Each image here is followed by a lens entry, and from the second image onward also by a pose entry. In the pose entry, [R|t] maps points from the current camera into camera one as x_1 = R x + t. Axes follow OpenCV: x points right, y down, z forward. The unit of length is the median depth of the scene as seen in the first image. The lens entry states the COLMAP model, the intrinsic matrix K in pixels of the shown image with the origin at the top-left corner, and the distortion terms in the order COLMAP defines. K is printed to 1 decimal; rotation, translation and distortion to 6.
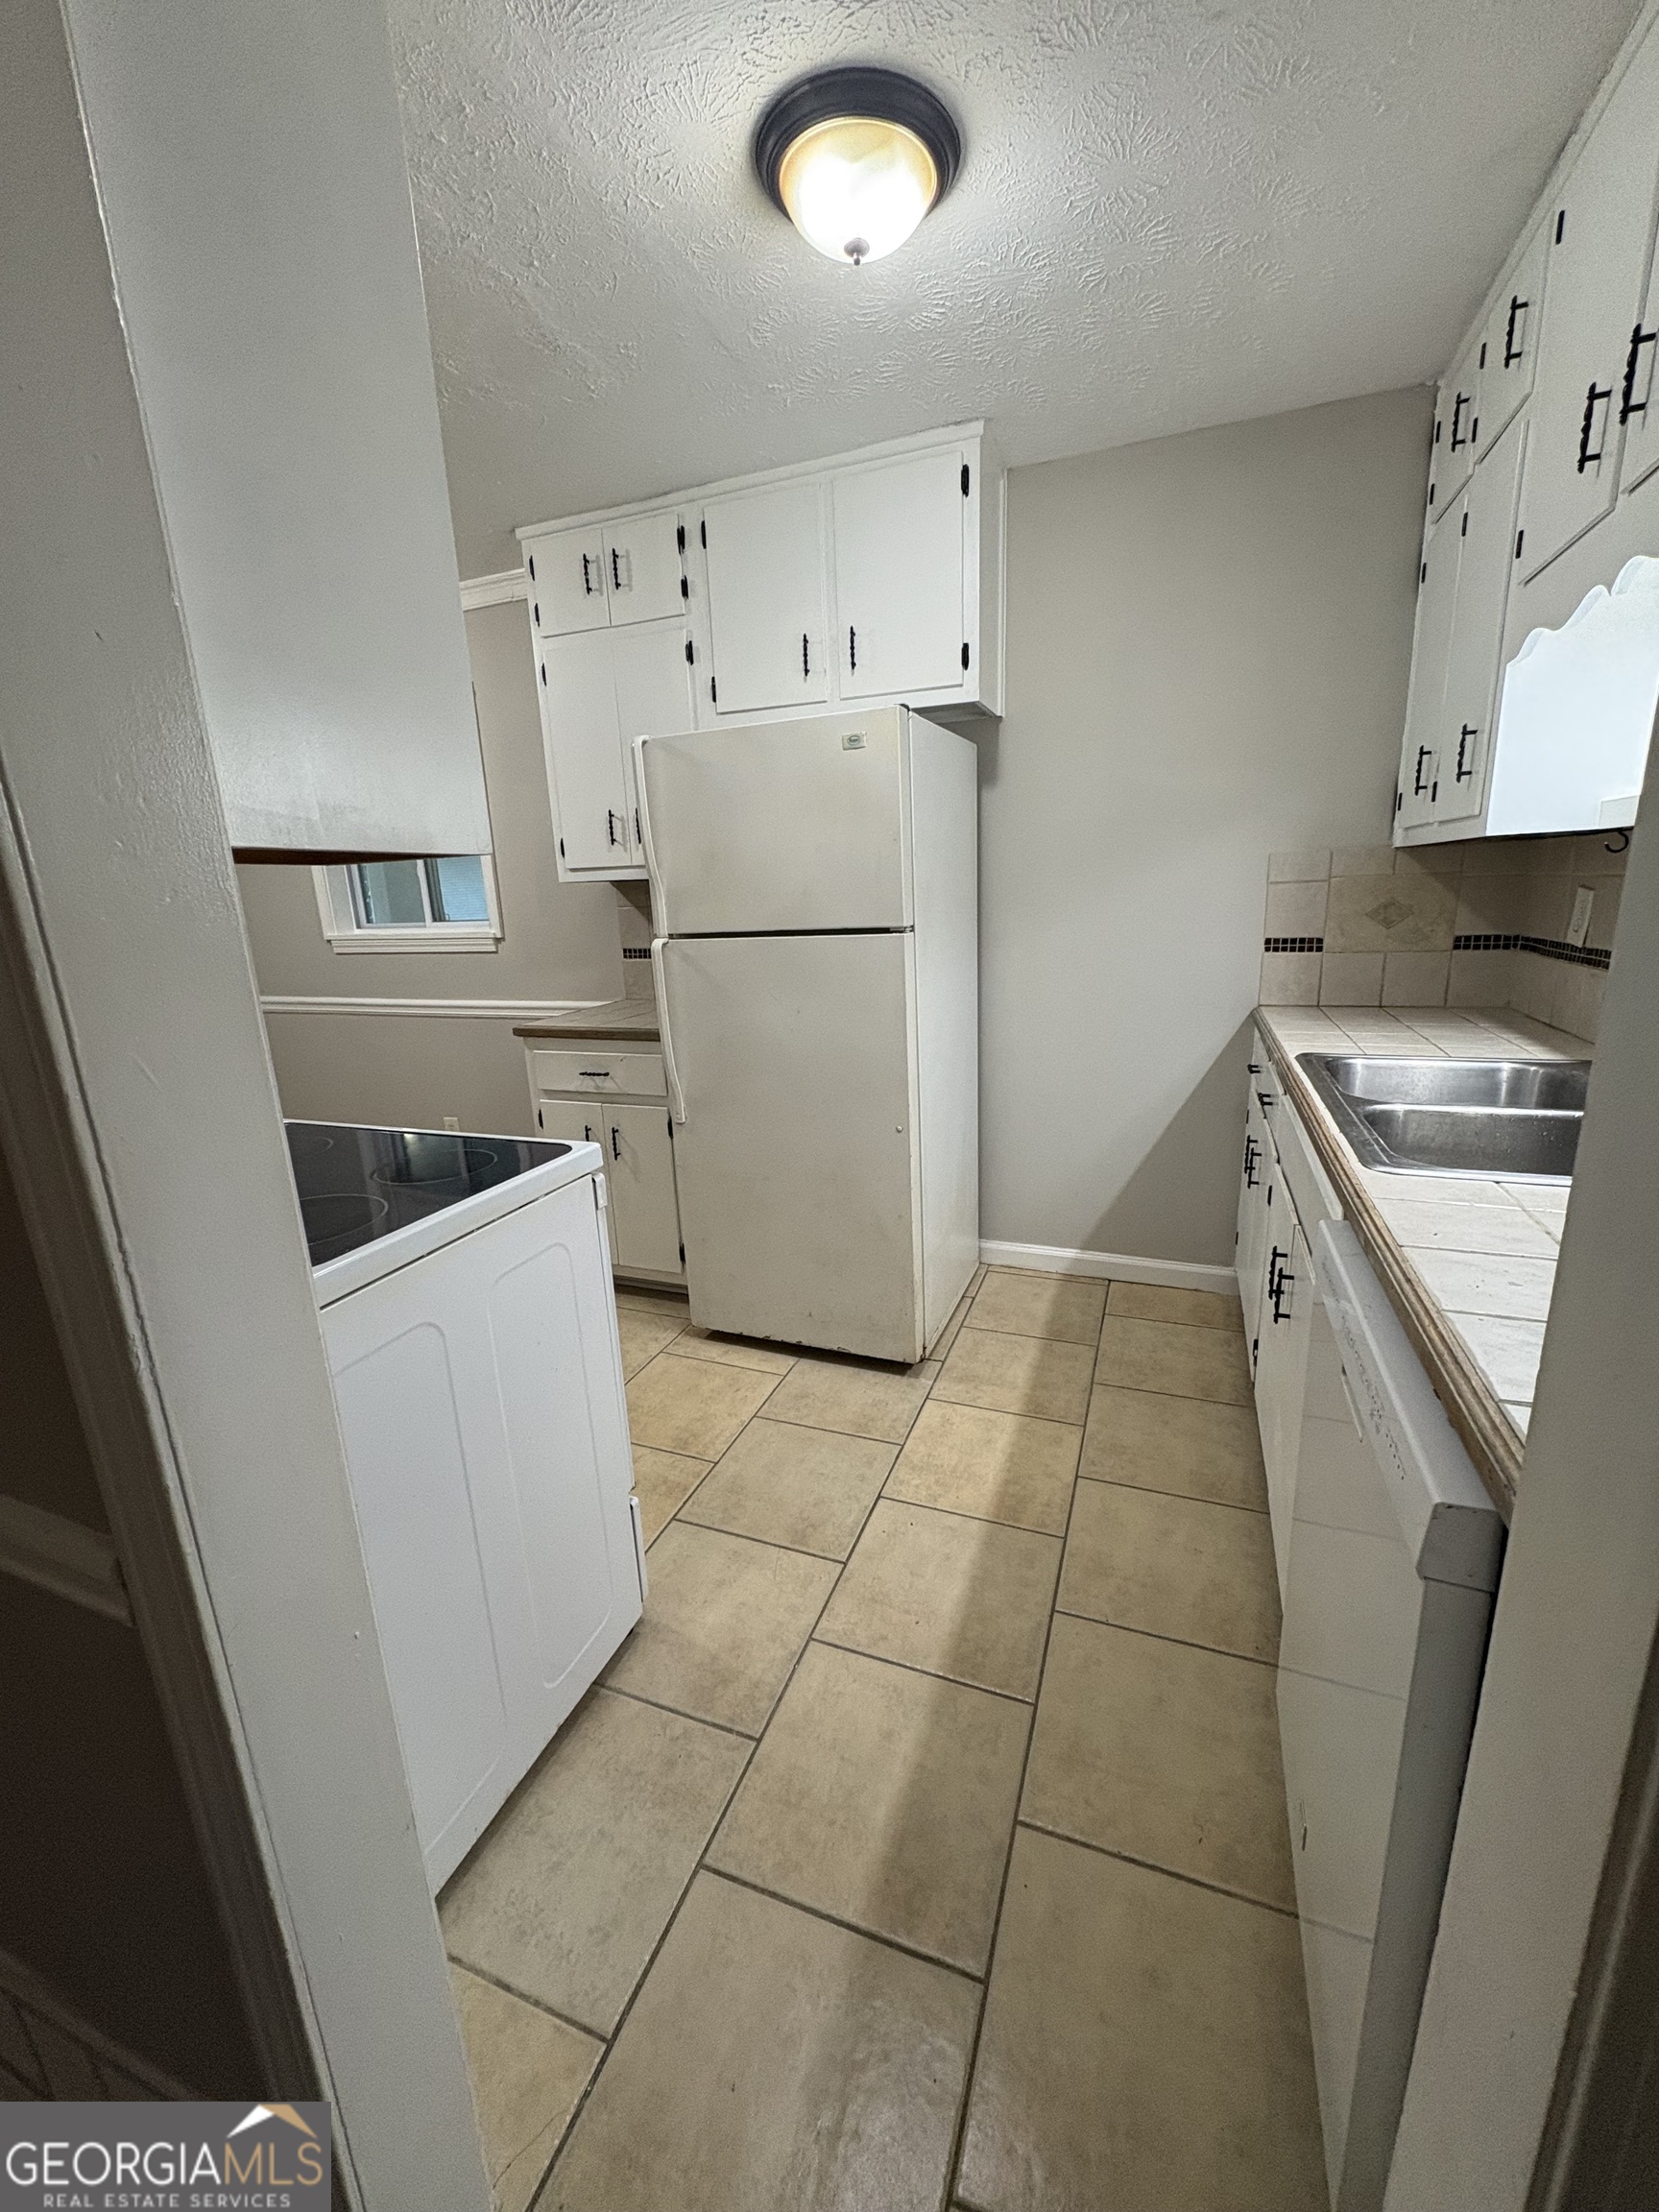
lens RADIAL K [[872.7, 0, 834.3], [0, 872.7, 1109.3], [0, 0, 1]] dist [0.000414, -0.000181]
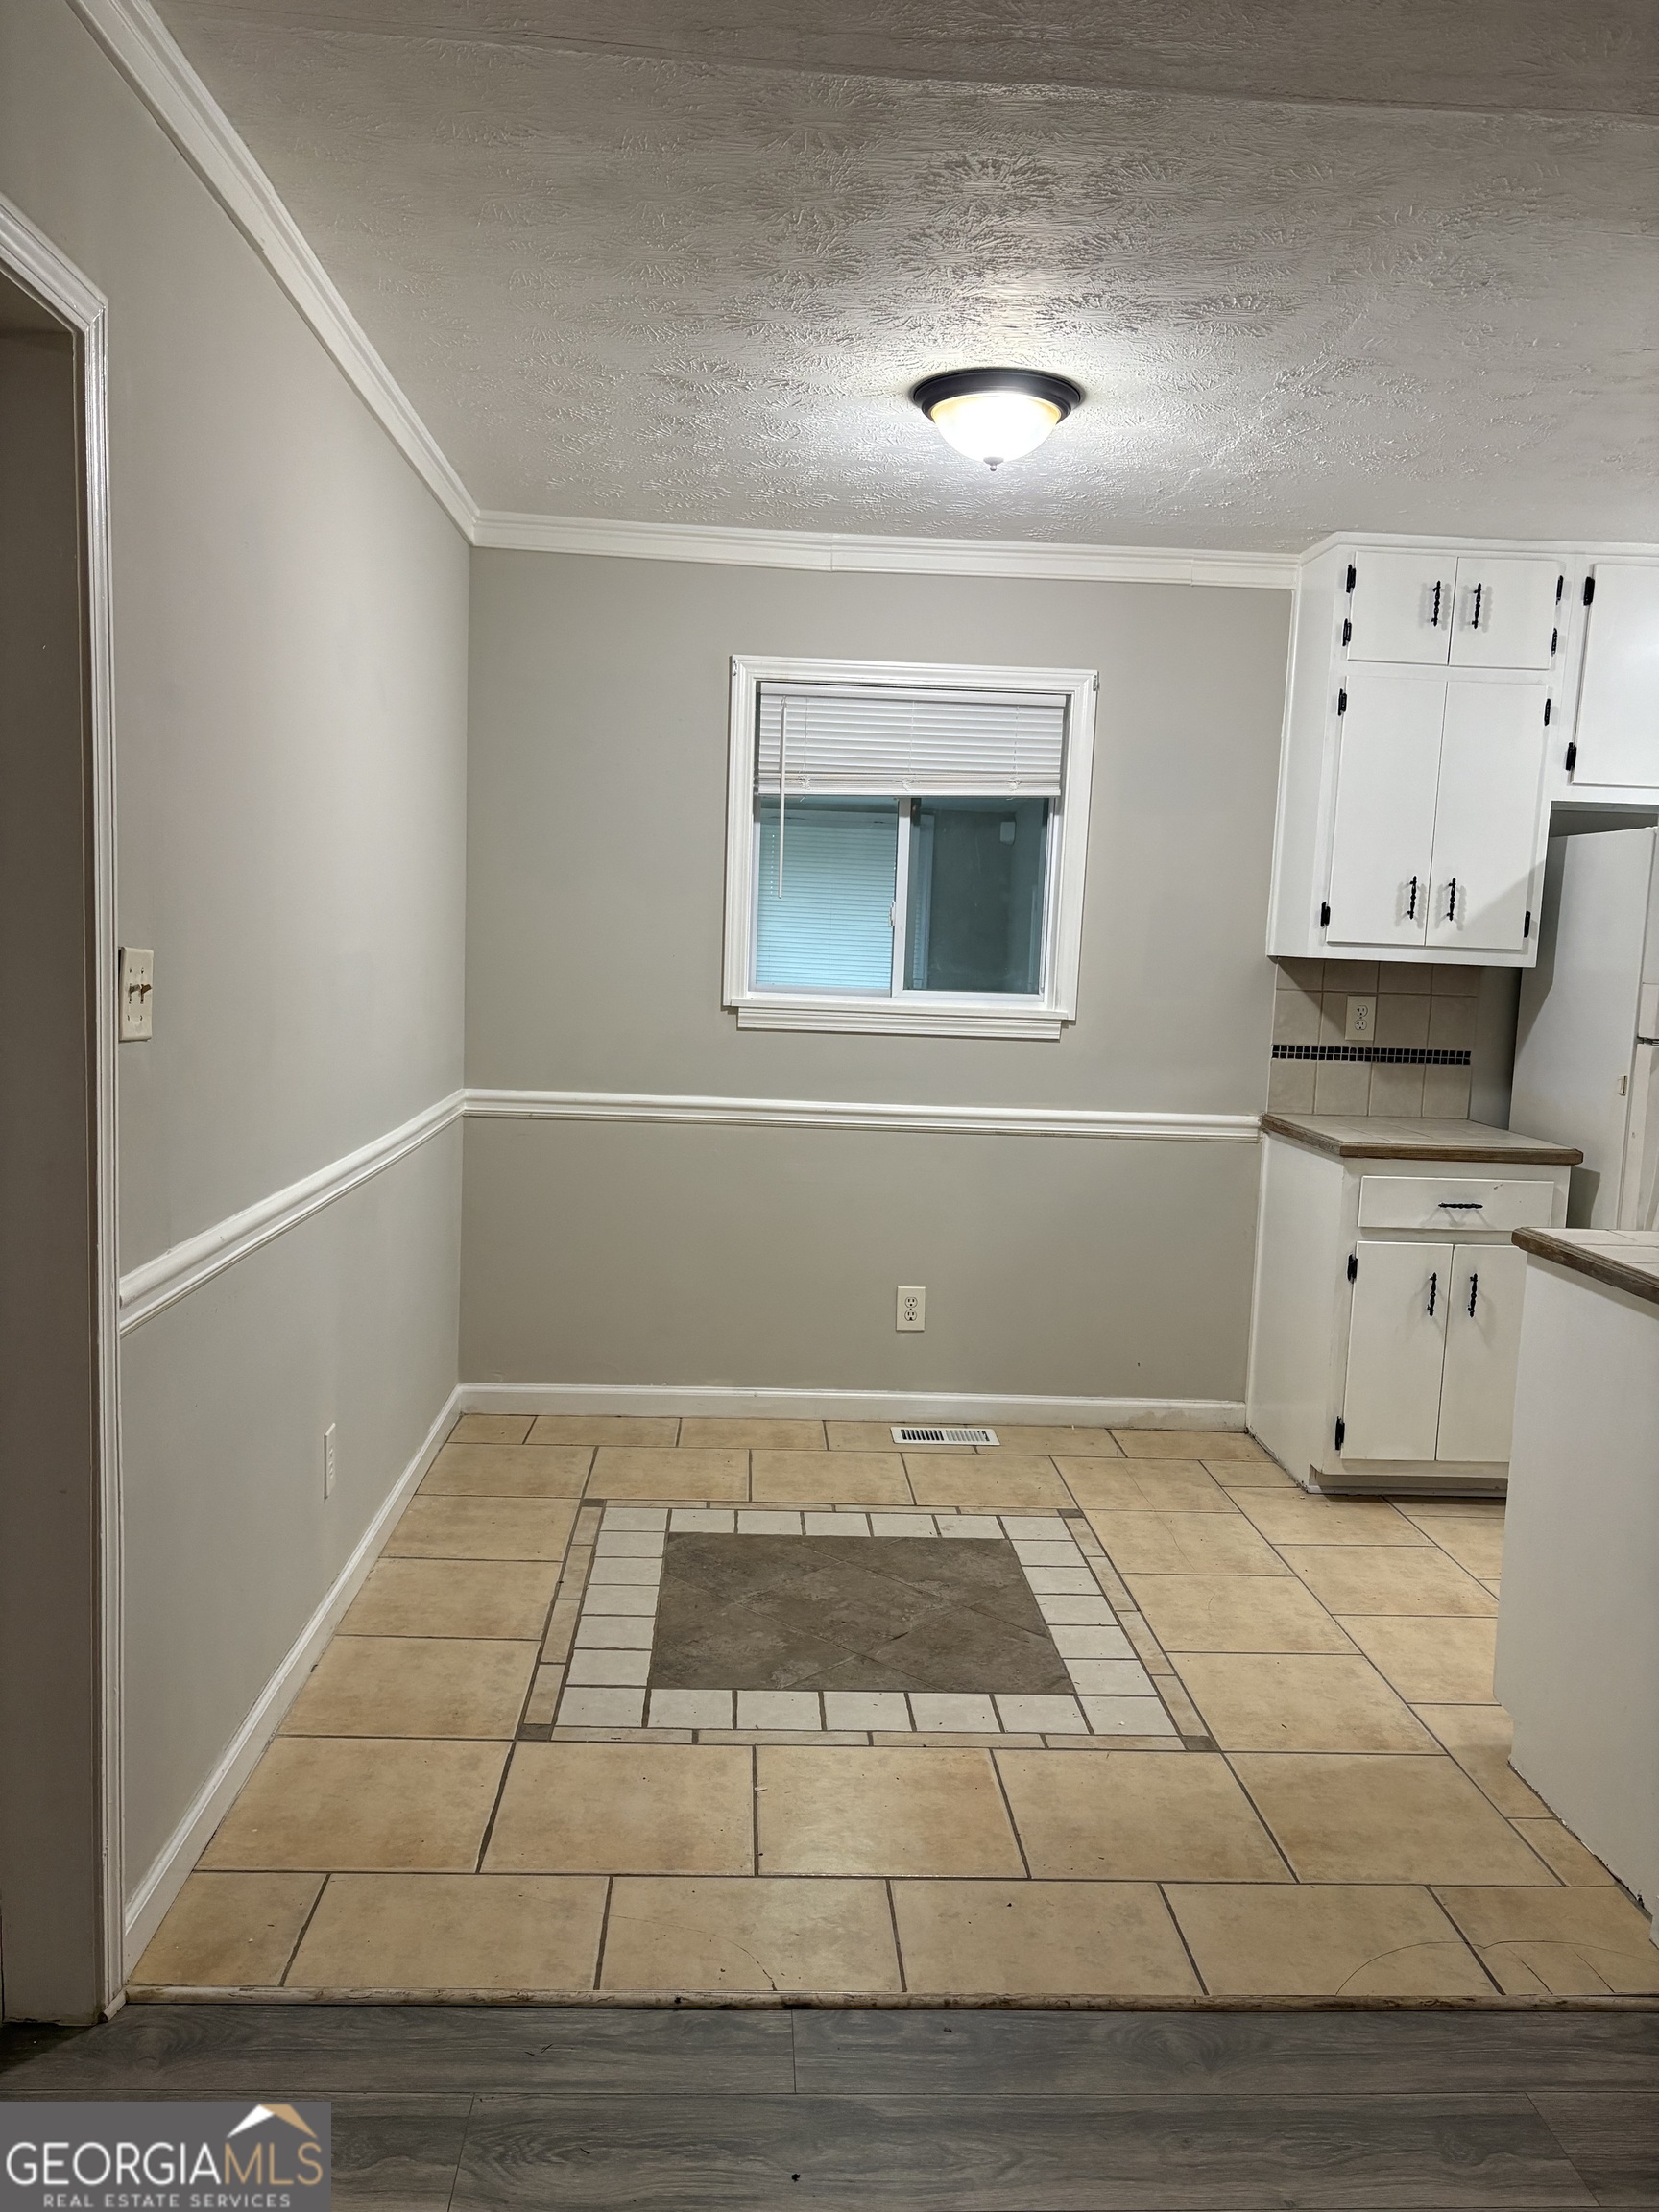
lens RADIAL K [[1679.5, 0, 817.4], [0, 1679.5, 1118.7], [0, 0, 1]] dist [0.013674, 0.002334]
pose [[0.914779, 0.019431, 0.403488, -1.385817], [0.032691, 0.992005, -0.121888, 0.046593], [-0.402631, 0.124691, 0.906830, -0.146545]]
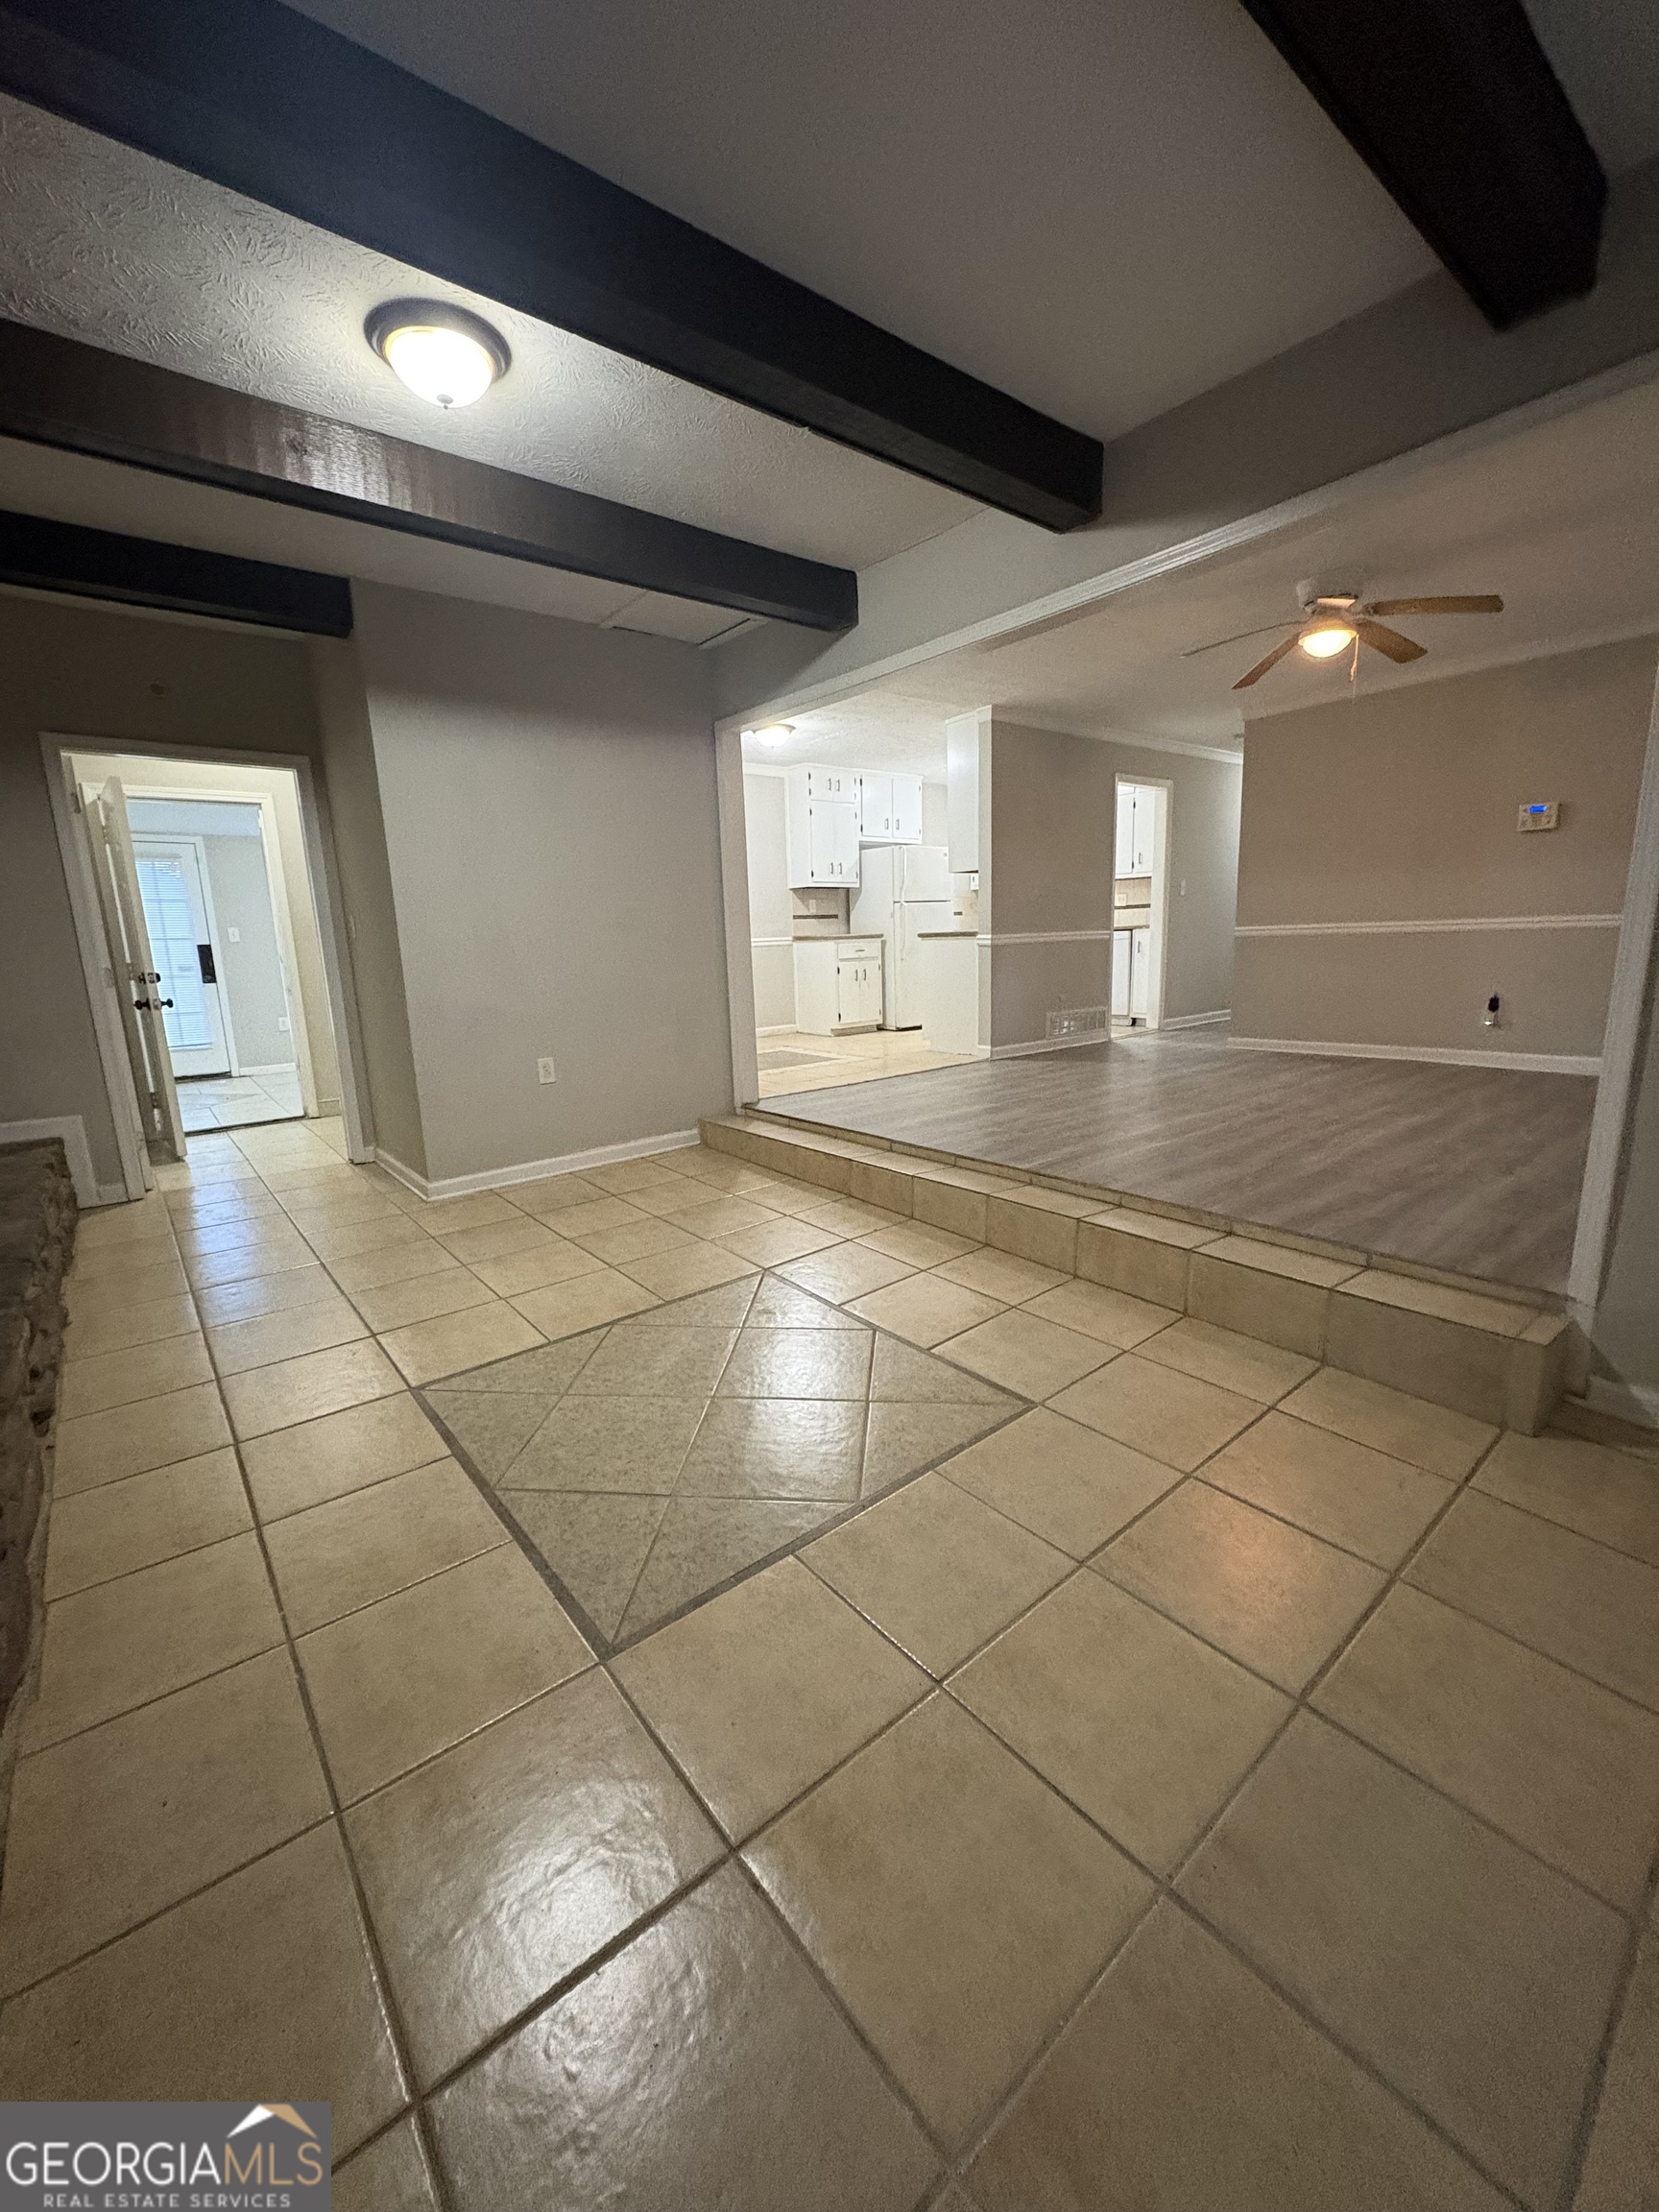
lens RADIAL K [[872.7, 0, 838.0], [0, 872.7, 1099.2], [0, 0, 1]] dist [0.000414, -0.000181]
pose [[0.490751, -0.147161, 0.858782, -2.843794], [0.223586, 0.973899, 0.039120, 0.308347], [-0.842124, 0.172813, 0.510845, -0.339828]]
